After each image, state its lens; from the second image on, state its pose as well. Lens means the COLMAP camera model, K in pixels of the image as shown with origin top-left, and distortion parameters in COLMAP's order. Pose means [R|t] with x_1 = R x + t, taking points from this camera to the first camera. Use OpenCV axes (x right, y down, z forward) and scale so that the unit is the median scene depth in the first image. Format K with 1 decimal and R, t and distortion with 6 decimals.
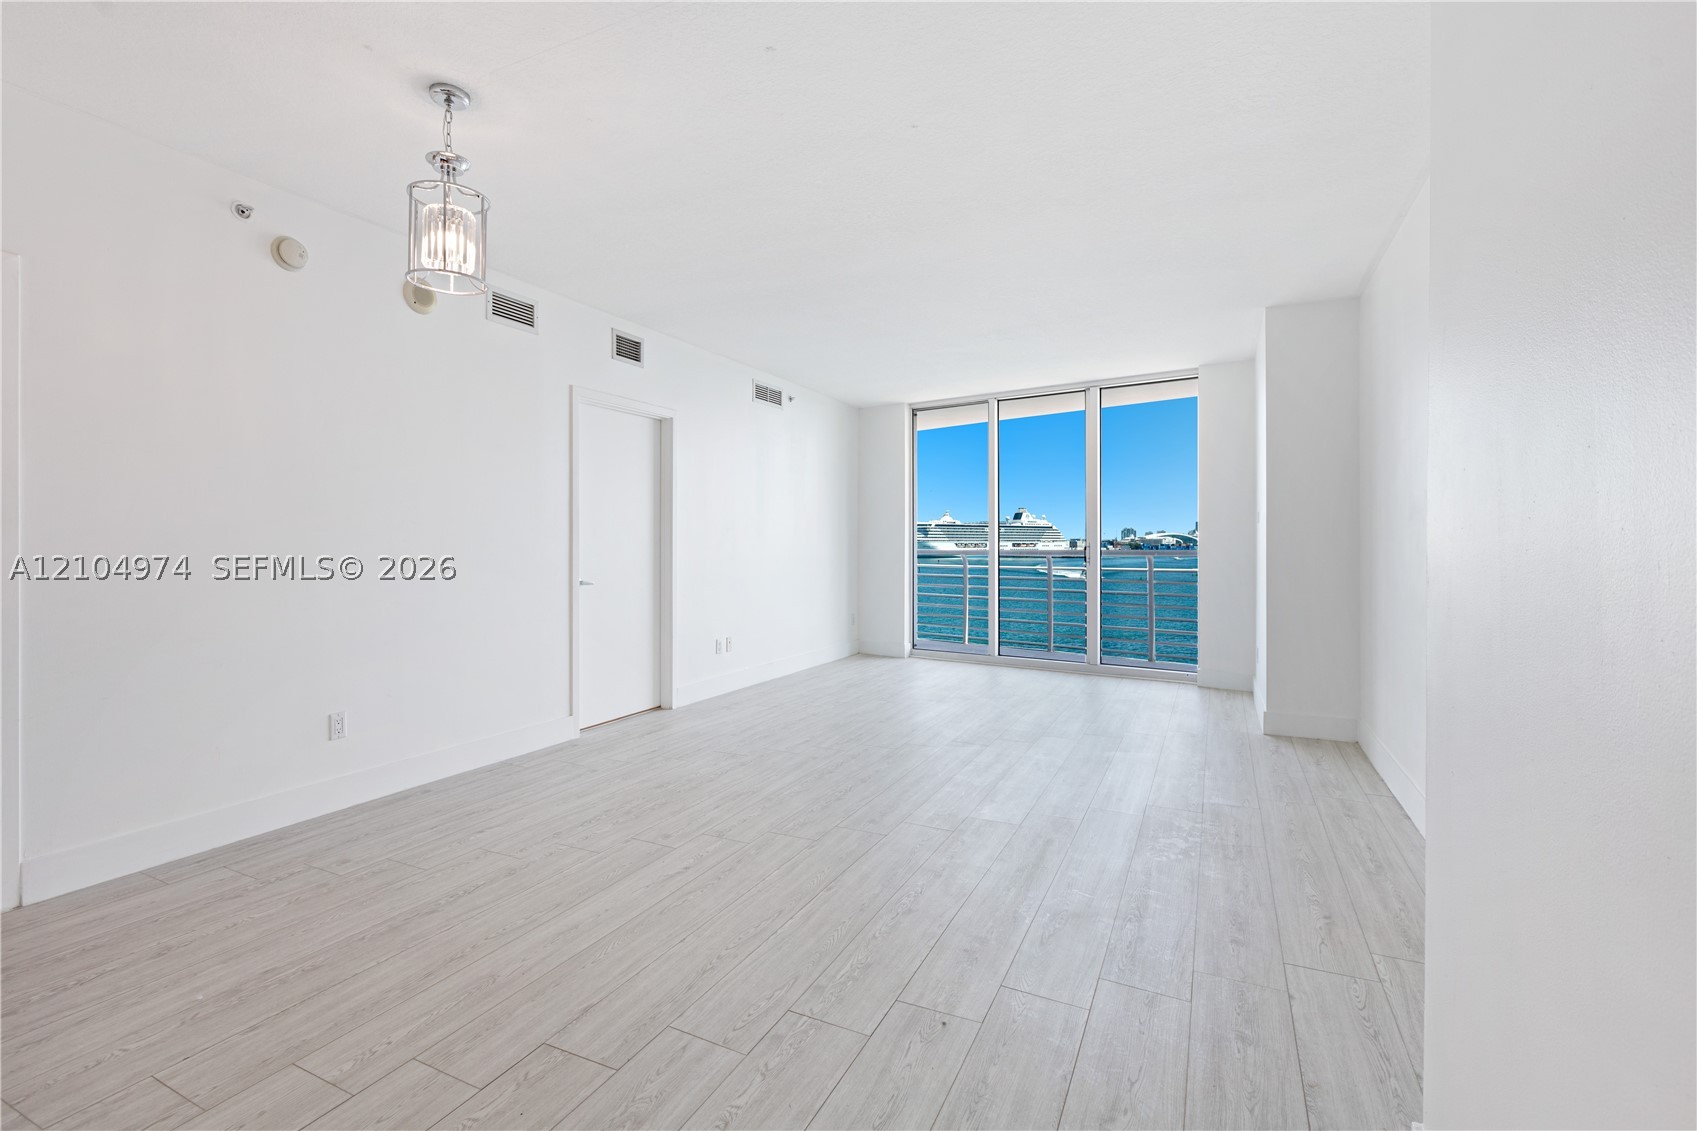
lens RADIAL K [[767.6, 0, 848.1], [0, 767.6, 541.8], [0, 0, 1]] dist [0.004262, -0.002101]
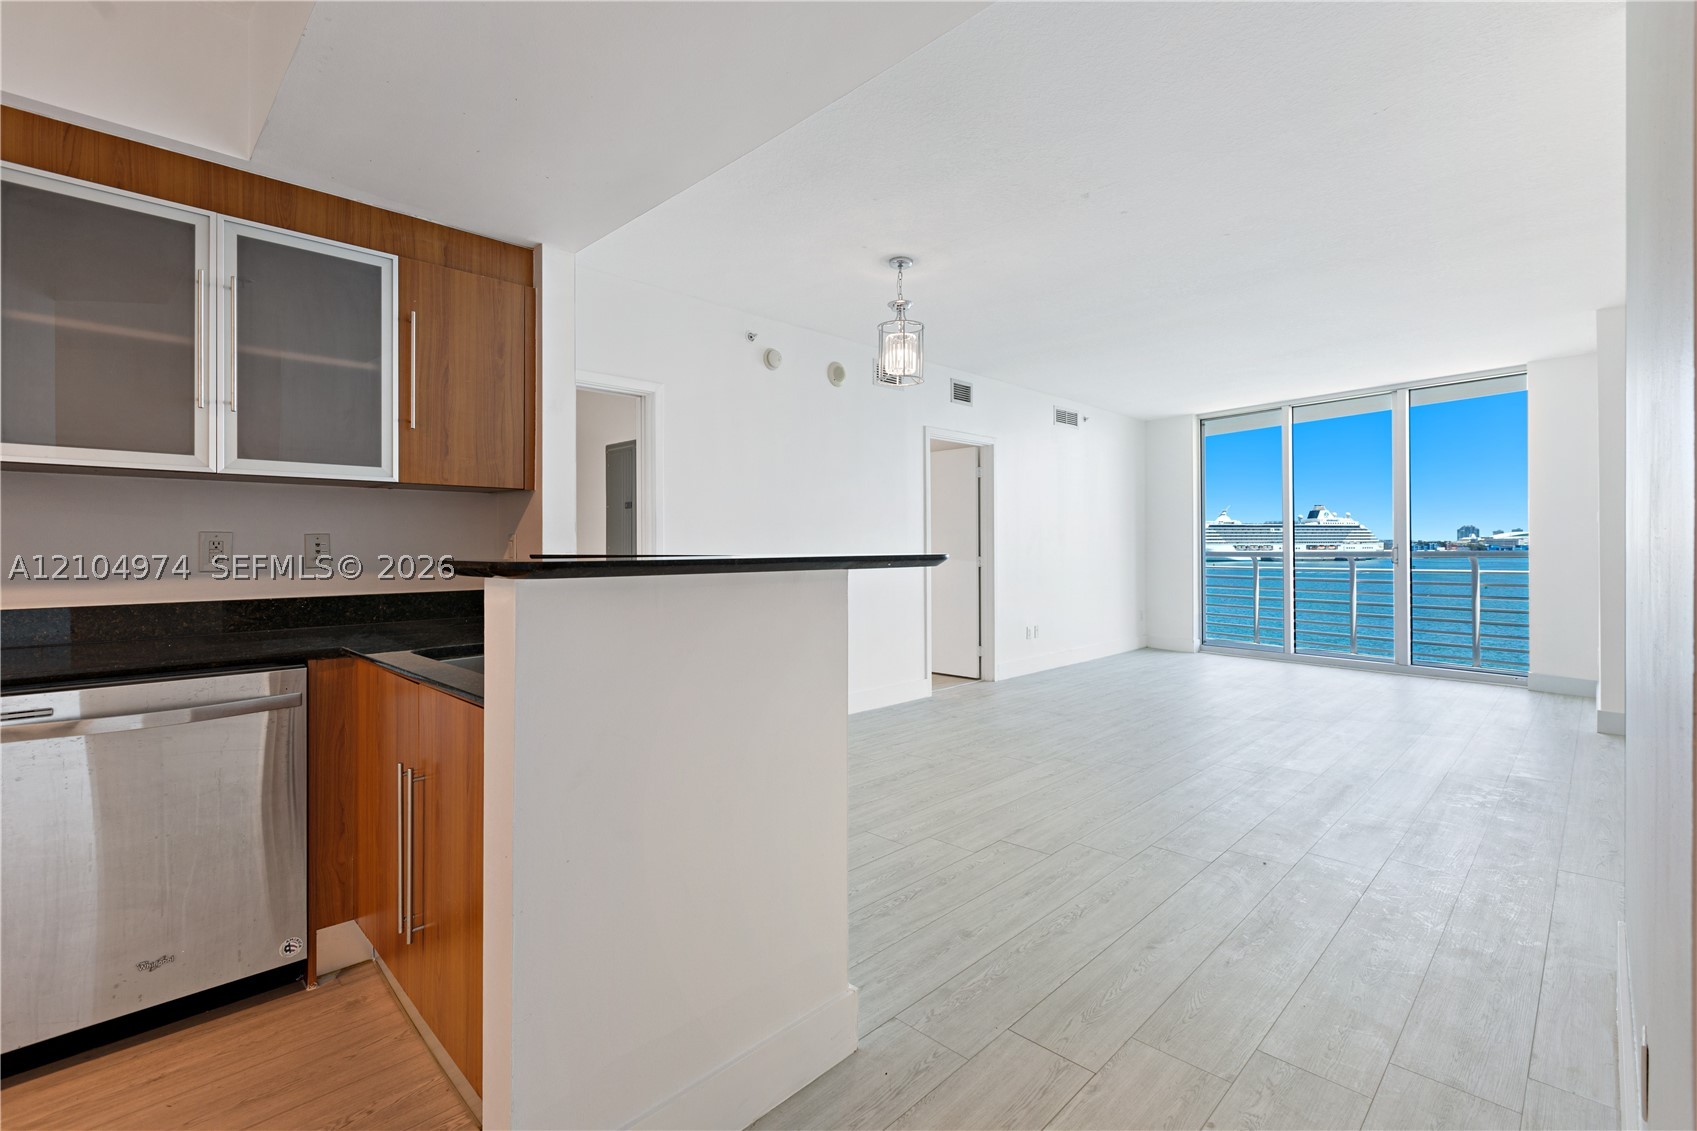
lens RADIAL K [[767.6, 0, 842.0], [0, 767.6, 544.9], [0, 0, 1]] dist [0.004262, -0.002101]
pose [[0.945107, -0.006520, -0.326696, -0.070555], [0.006211, 0.999979, -0.001990, 0.000408], [0.326702, -0.000148, 0.945127, -0.302792]]
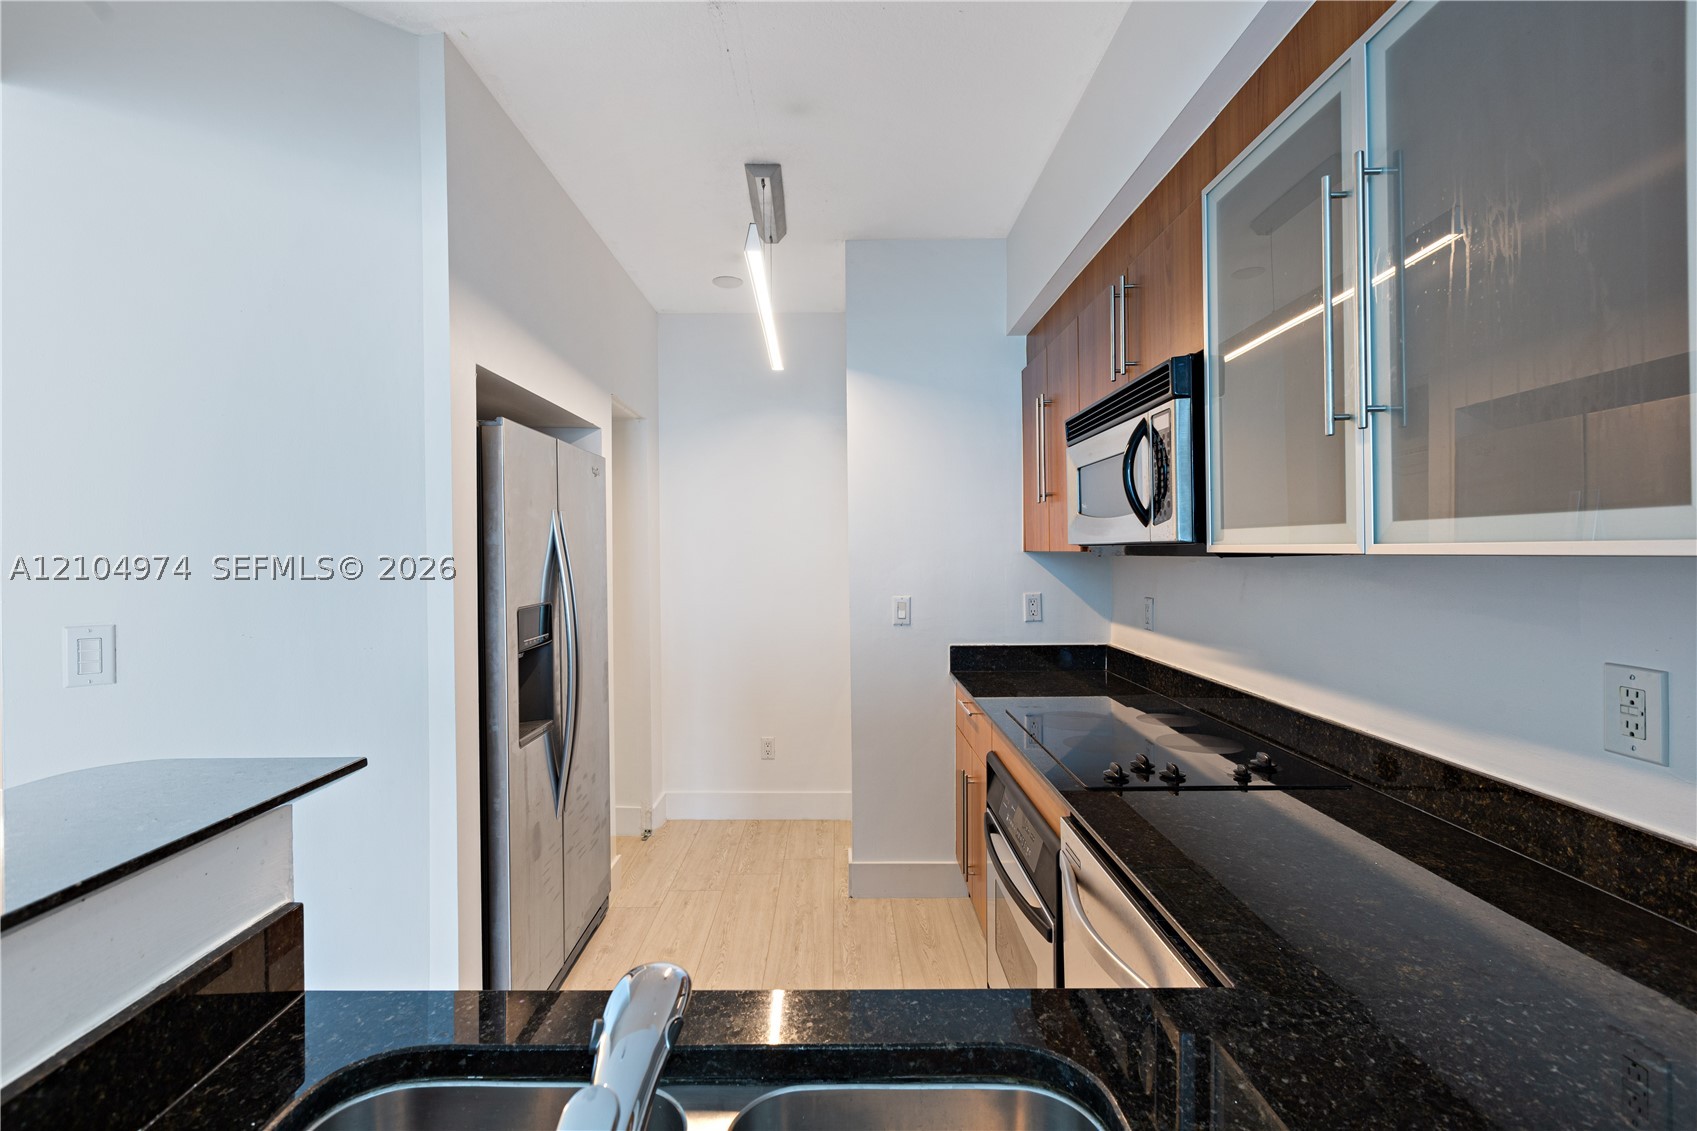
lens RADIAL K [[767.6, 0, 838.9], [0, 767.6, 554.0], [0, 0, 1]] dist [0.004262, -0.002101]
pose [[-0.898422, 0.010649, -0.439005, -0.350768], [0.008946, 0.999942, 0.005947, -0.053428], [0.439043, 0.001415, -0.898465, 0.190053]]
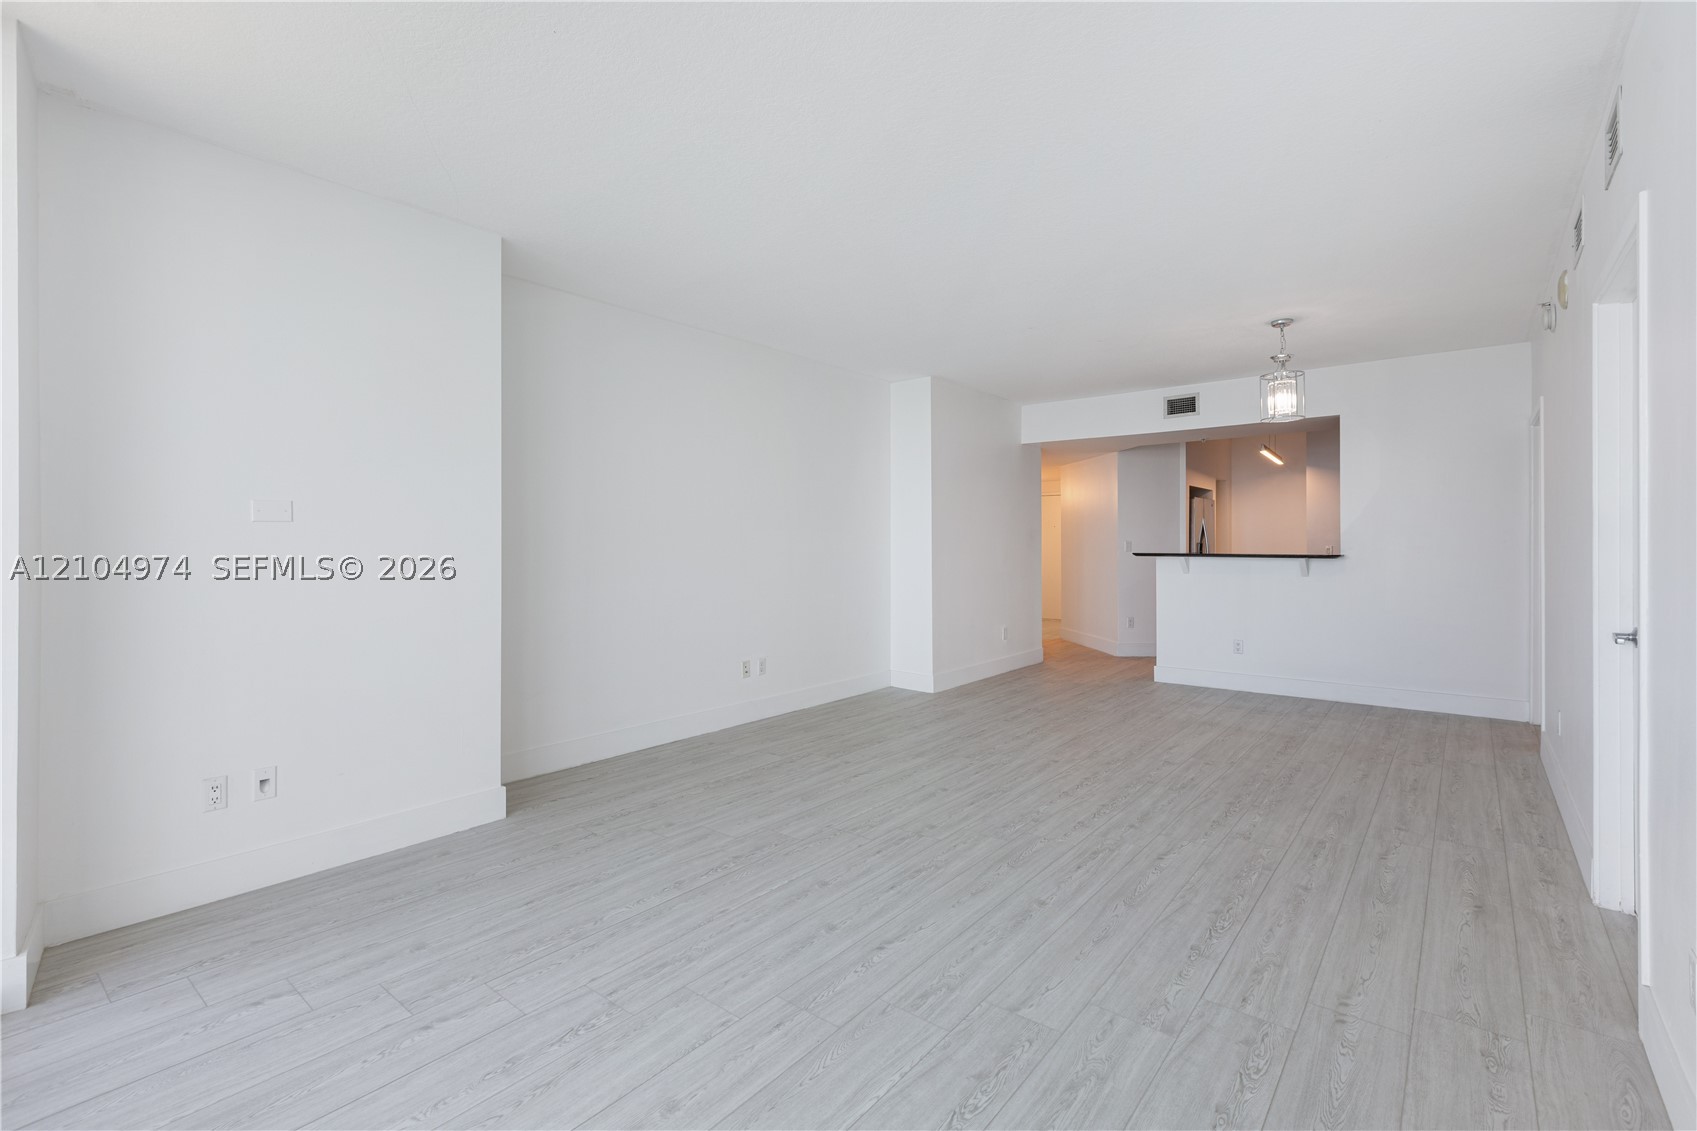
lens RADIAL K [[767.6, 0, 855.6], [0, 767.6, 543.1], [0, 0, 1]] dist [0.004262, -0.002101]
pose [[-0.978279, 0.000417, 0.207292, 0.071354], [0.000373, 1.000000, -0.000252, -0.014632], [-0.207292, -0.000169, -0.978279, 1.799200]]
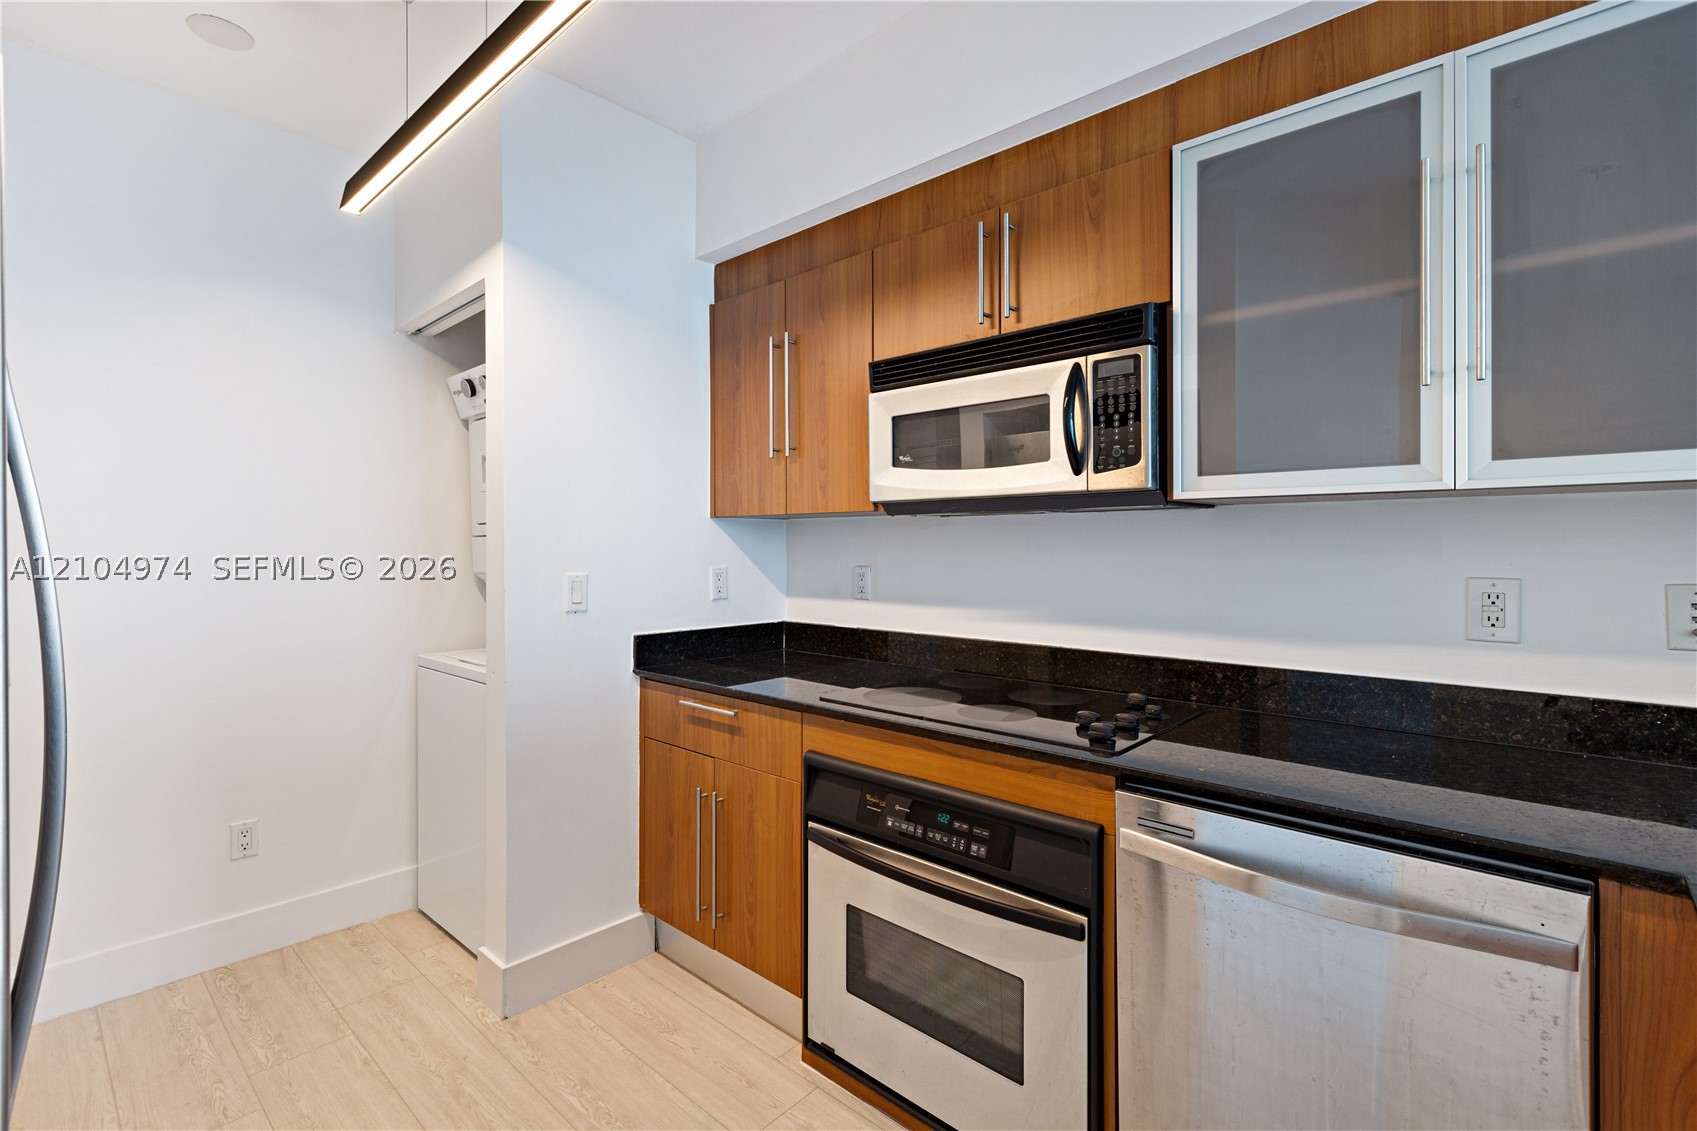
lens RADIAL K [[767.6, 0, 847.4], [0, 767.6, 543.5], [0, 0, 1]] dist [0.004262, -0.002101]
pose [[-0.281409, -0.003440, -0.959582, -0.265547], [-0.001749, 0.999994, -0.003072, -0.027610], [0.959586, 0.000814, -0.281413, -0.104989]]
